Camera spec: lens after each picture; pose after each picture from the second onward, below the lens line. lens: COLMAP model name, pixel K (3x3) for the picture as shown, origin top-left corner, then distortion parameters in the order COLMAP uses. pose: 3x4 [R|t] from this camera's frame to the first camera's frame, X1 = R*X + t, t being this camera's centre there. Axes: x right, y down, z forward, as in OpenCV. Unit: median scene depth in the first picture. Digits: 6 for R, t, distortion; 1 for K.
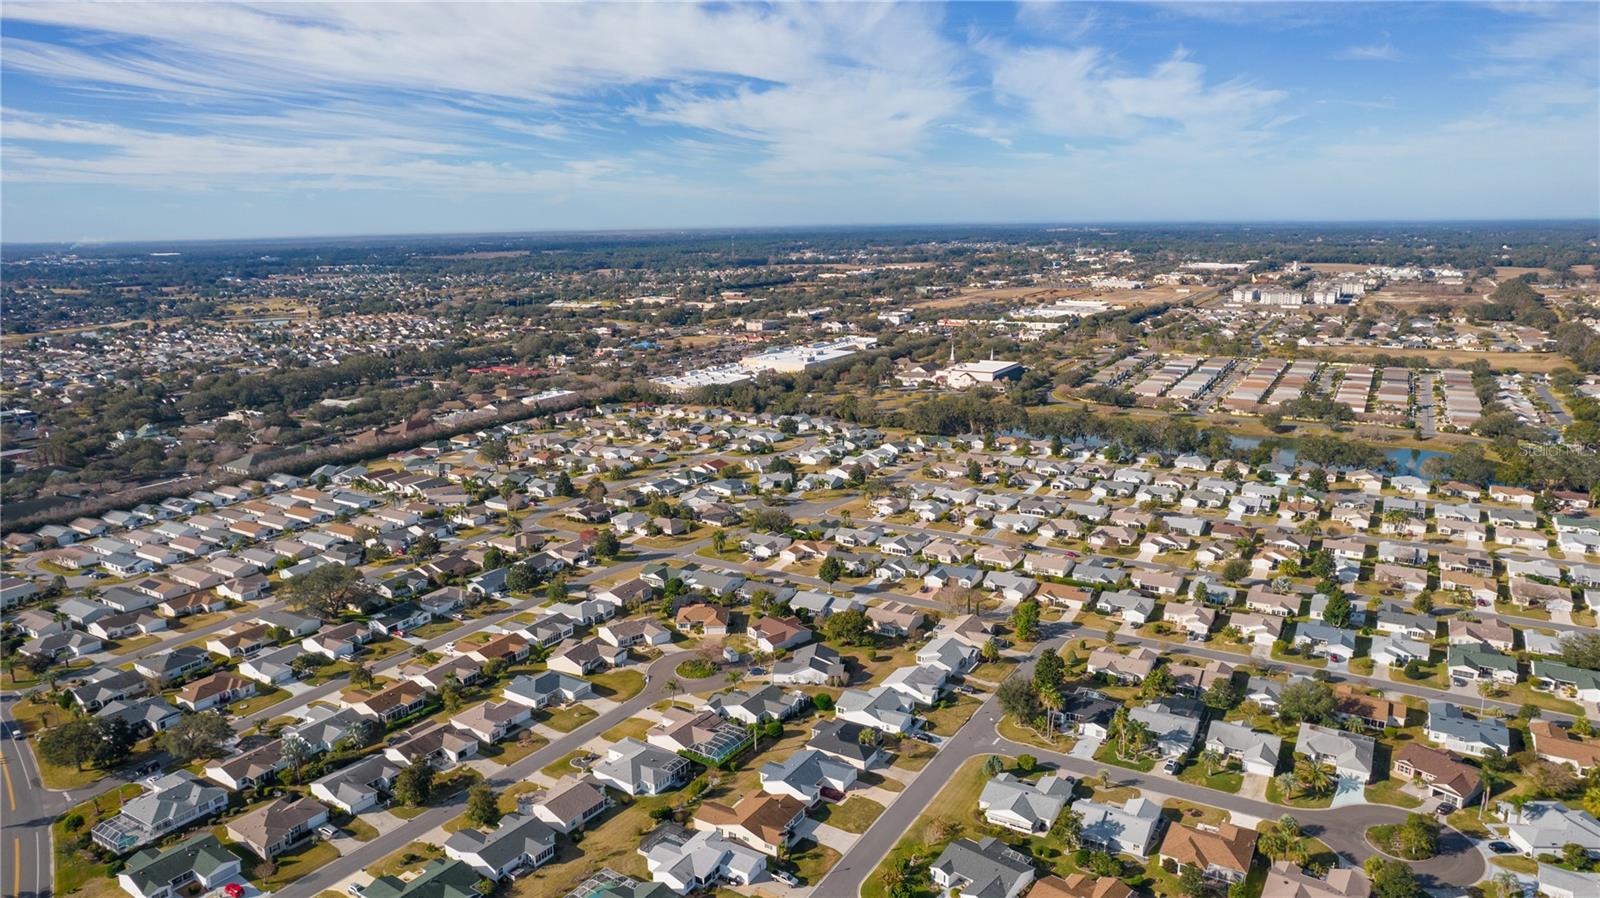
lens RADIAL K [[1035.5, 0, 798.7], [0, 1035.5, 441.8], [0, 0, 1]] dist [-0.069872, 0.056454]
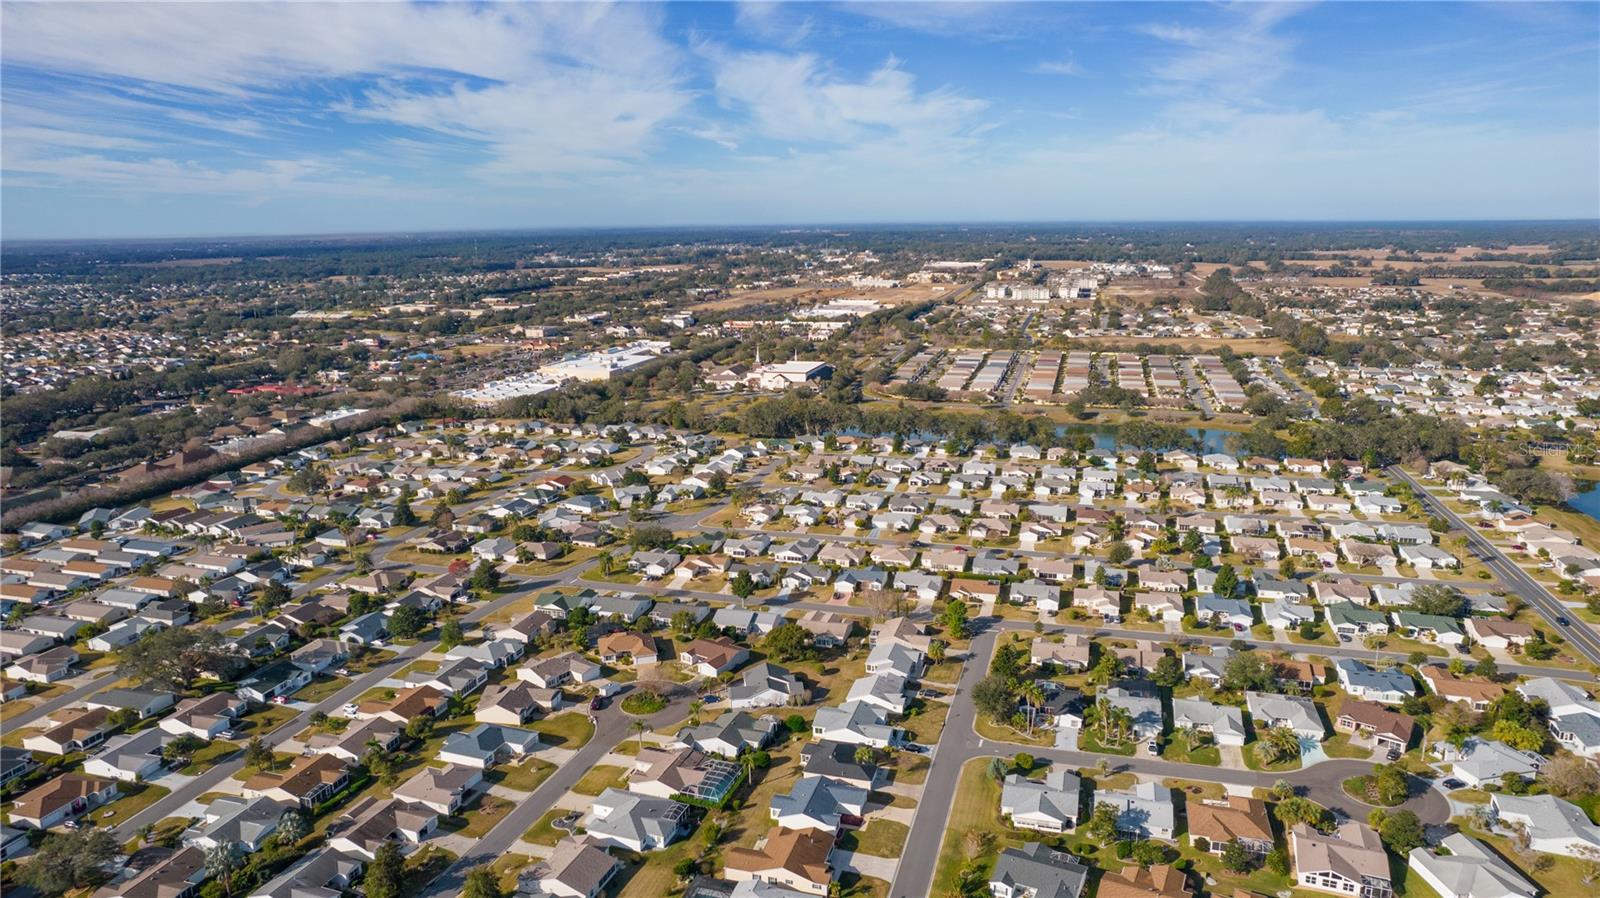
lens RADIAL K [[1035.5, 0, 796.8], [0, 1035.5, 446.9], [0, 0, 1]] dist [-0.069872, 0.056454]
pose [[0.967796, -0.051842, 0.246341, -0.111770], [0.051218, 0.998647, 0.008944, -0.006972], [-0.246472, 0.003961, 0.969142, 0.041712]]
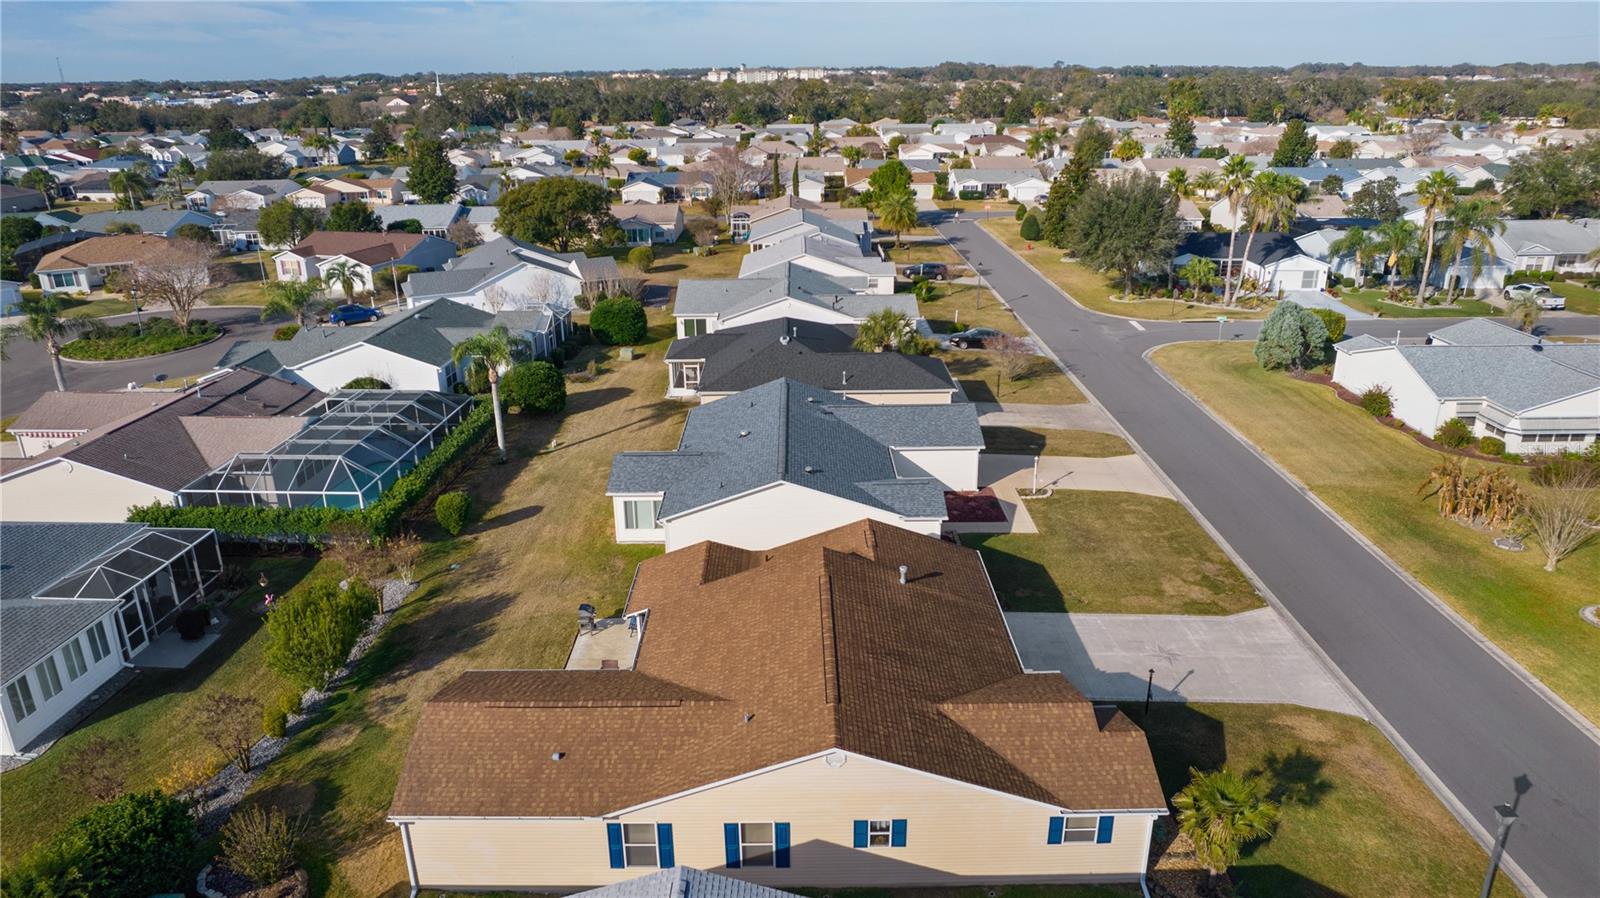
lens RADIAL K [[1035.5, 0, 788.2], [0, 1035.5, 433.5], [0, 0, 1]] dist [-0.069872, 0.056454]
pose [[0.860396, -0.169869, 0.480483, -0.051243], [0.114275, 0.983113, 0.142935, 0.139314], [-0.496649, -0.068074, 0.865278, 0.394410]]
